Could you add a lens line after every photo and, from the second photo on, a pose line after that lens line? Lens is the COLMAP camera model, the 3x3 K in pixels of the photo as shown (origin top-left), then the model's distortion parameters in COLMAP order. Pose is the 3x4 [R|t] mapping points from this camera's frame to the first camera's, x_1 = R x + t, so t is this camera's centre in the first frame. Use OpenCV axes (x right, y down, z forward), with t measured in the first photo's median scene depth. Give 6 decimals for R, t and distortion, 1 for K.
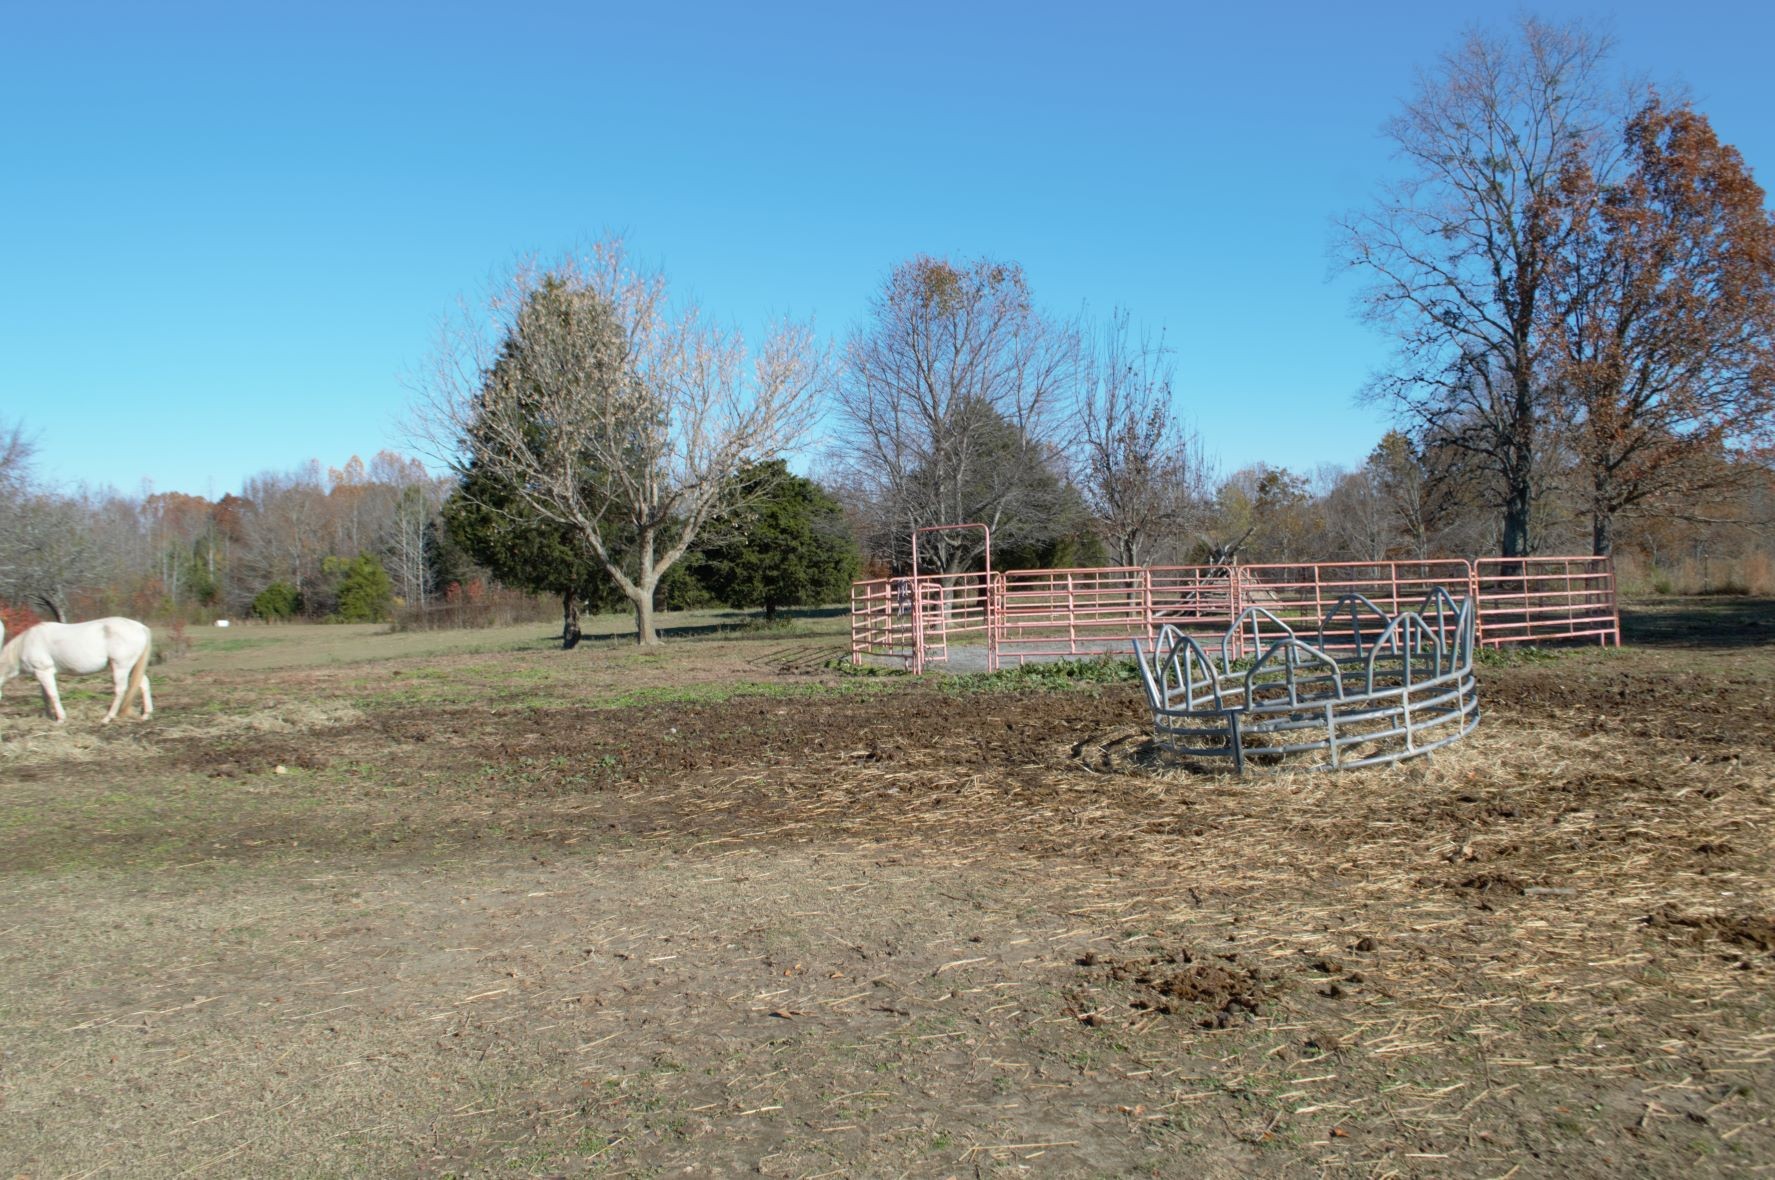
lens RADIAL K [[1414.7, 0, 896.4], [0, 1414.7, 599.7], [0, 0, 1]] dist [-0.080220, 0.004271]
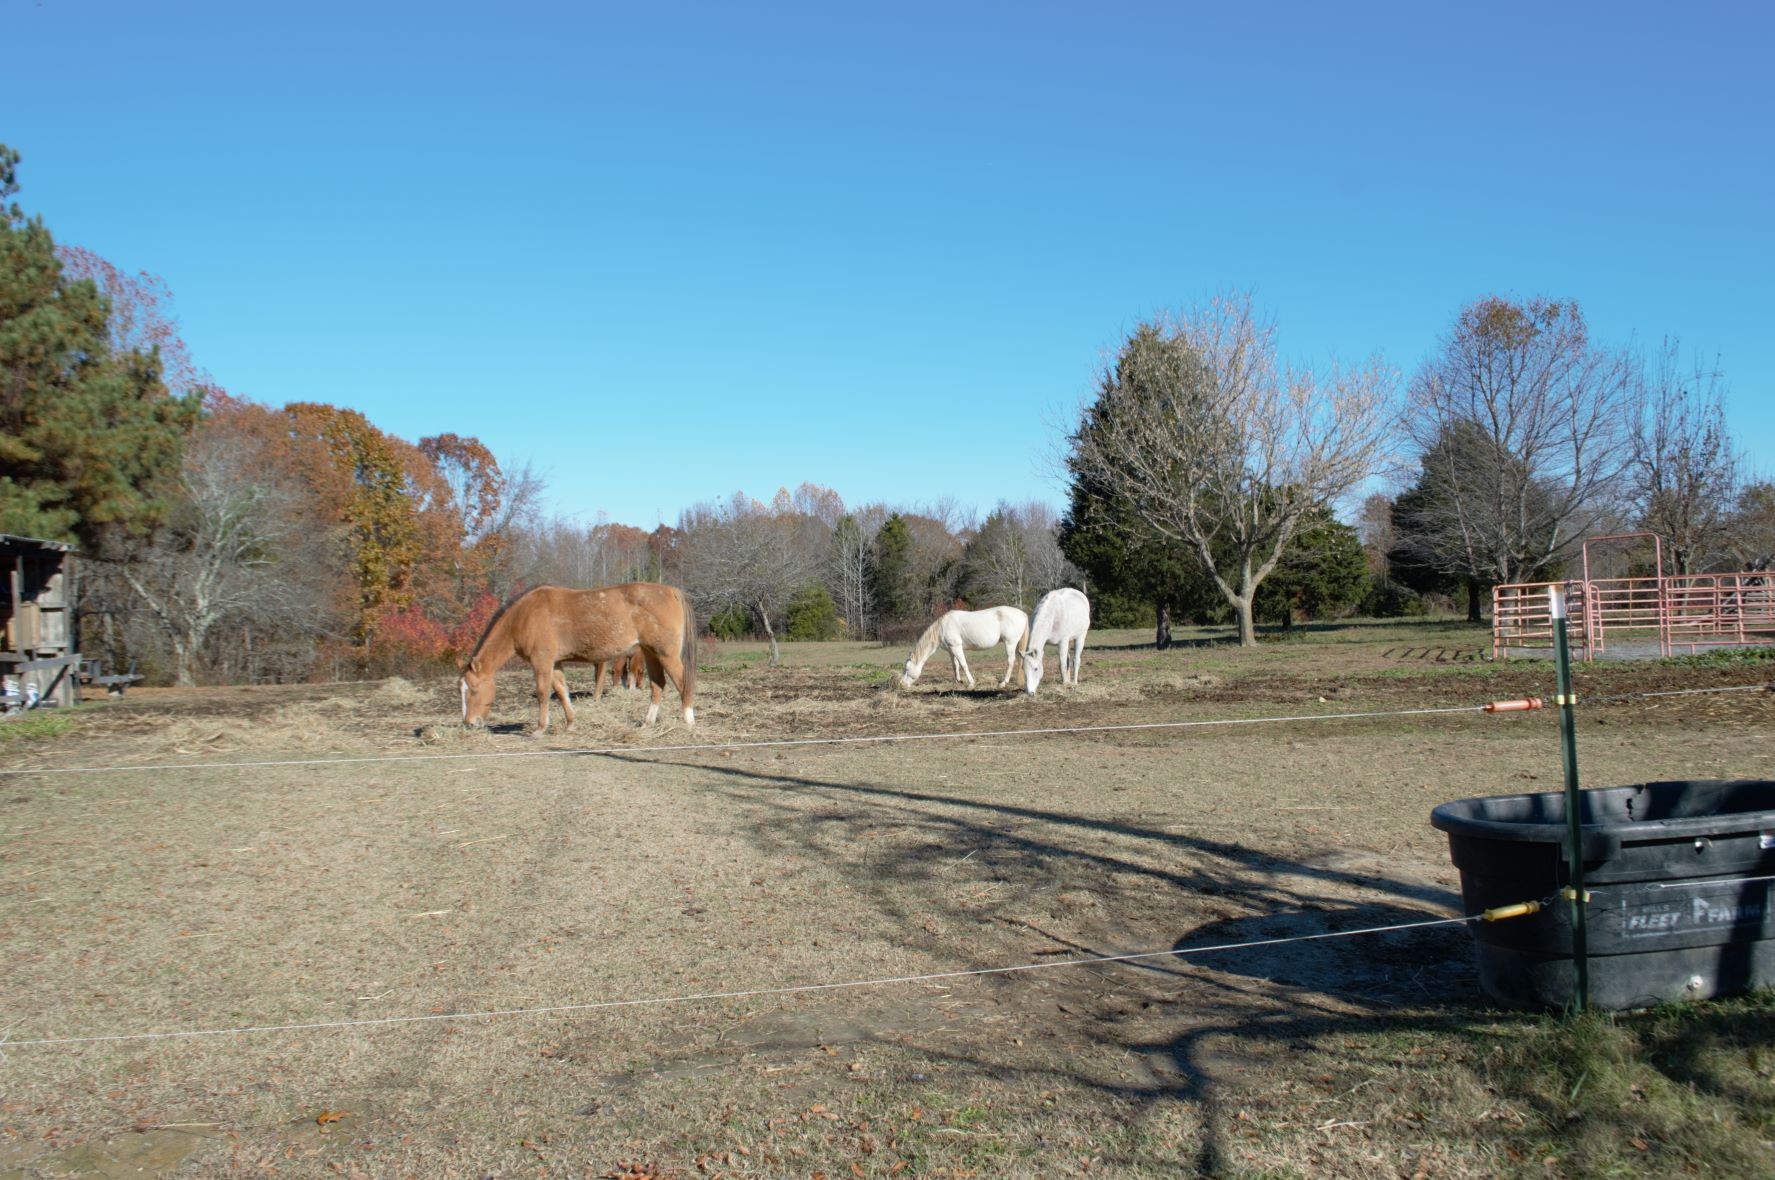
lens RADIAL K [[1414.7, 0, 896.4], [0, 1414.7, 599.7], [0, 0, 1]] dist [-0.080220, 0.004271]
pose [[0.967749, -0.001008, -0.251916, -0.148640], [-0.003700, 0.999827, -0.018214, 0.014252], [0.251891, 0.018559, 0.967578, -0.155782]]
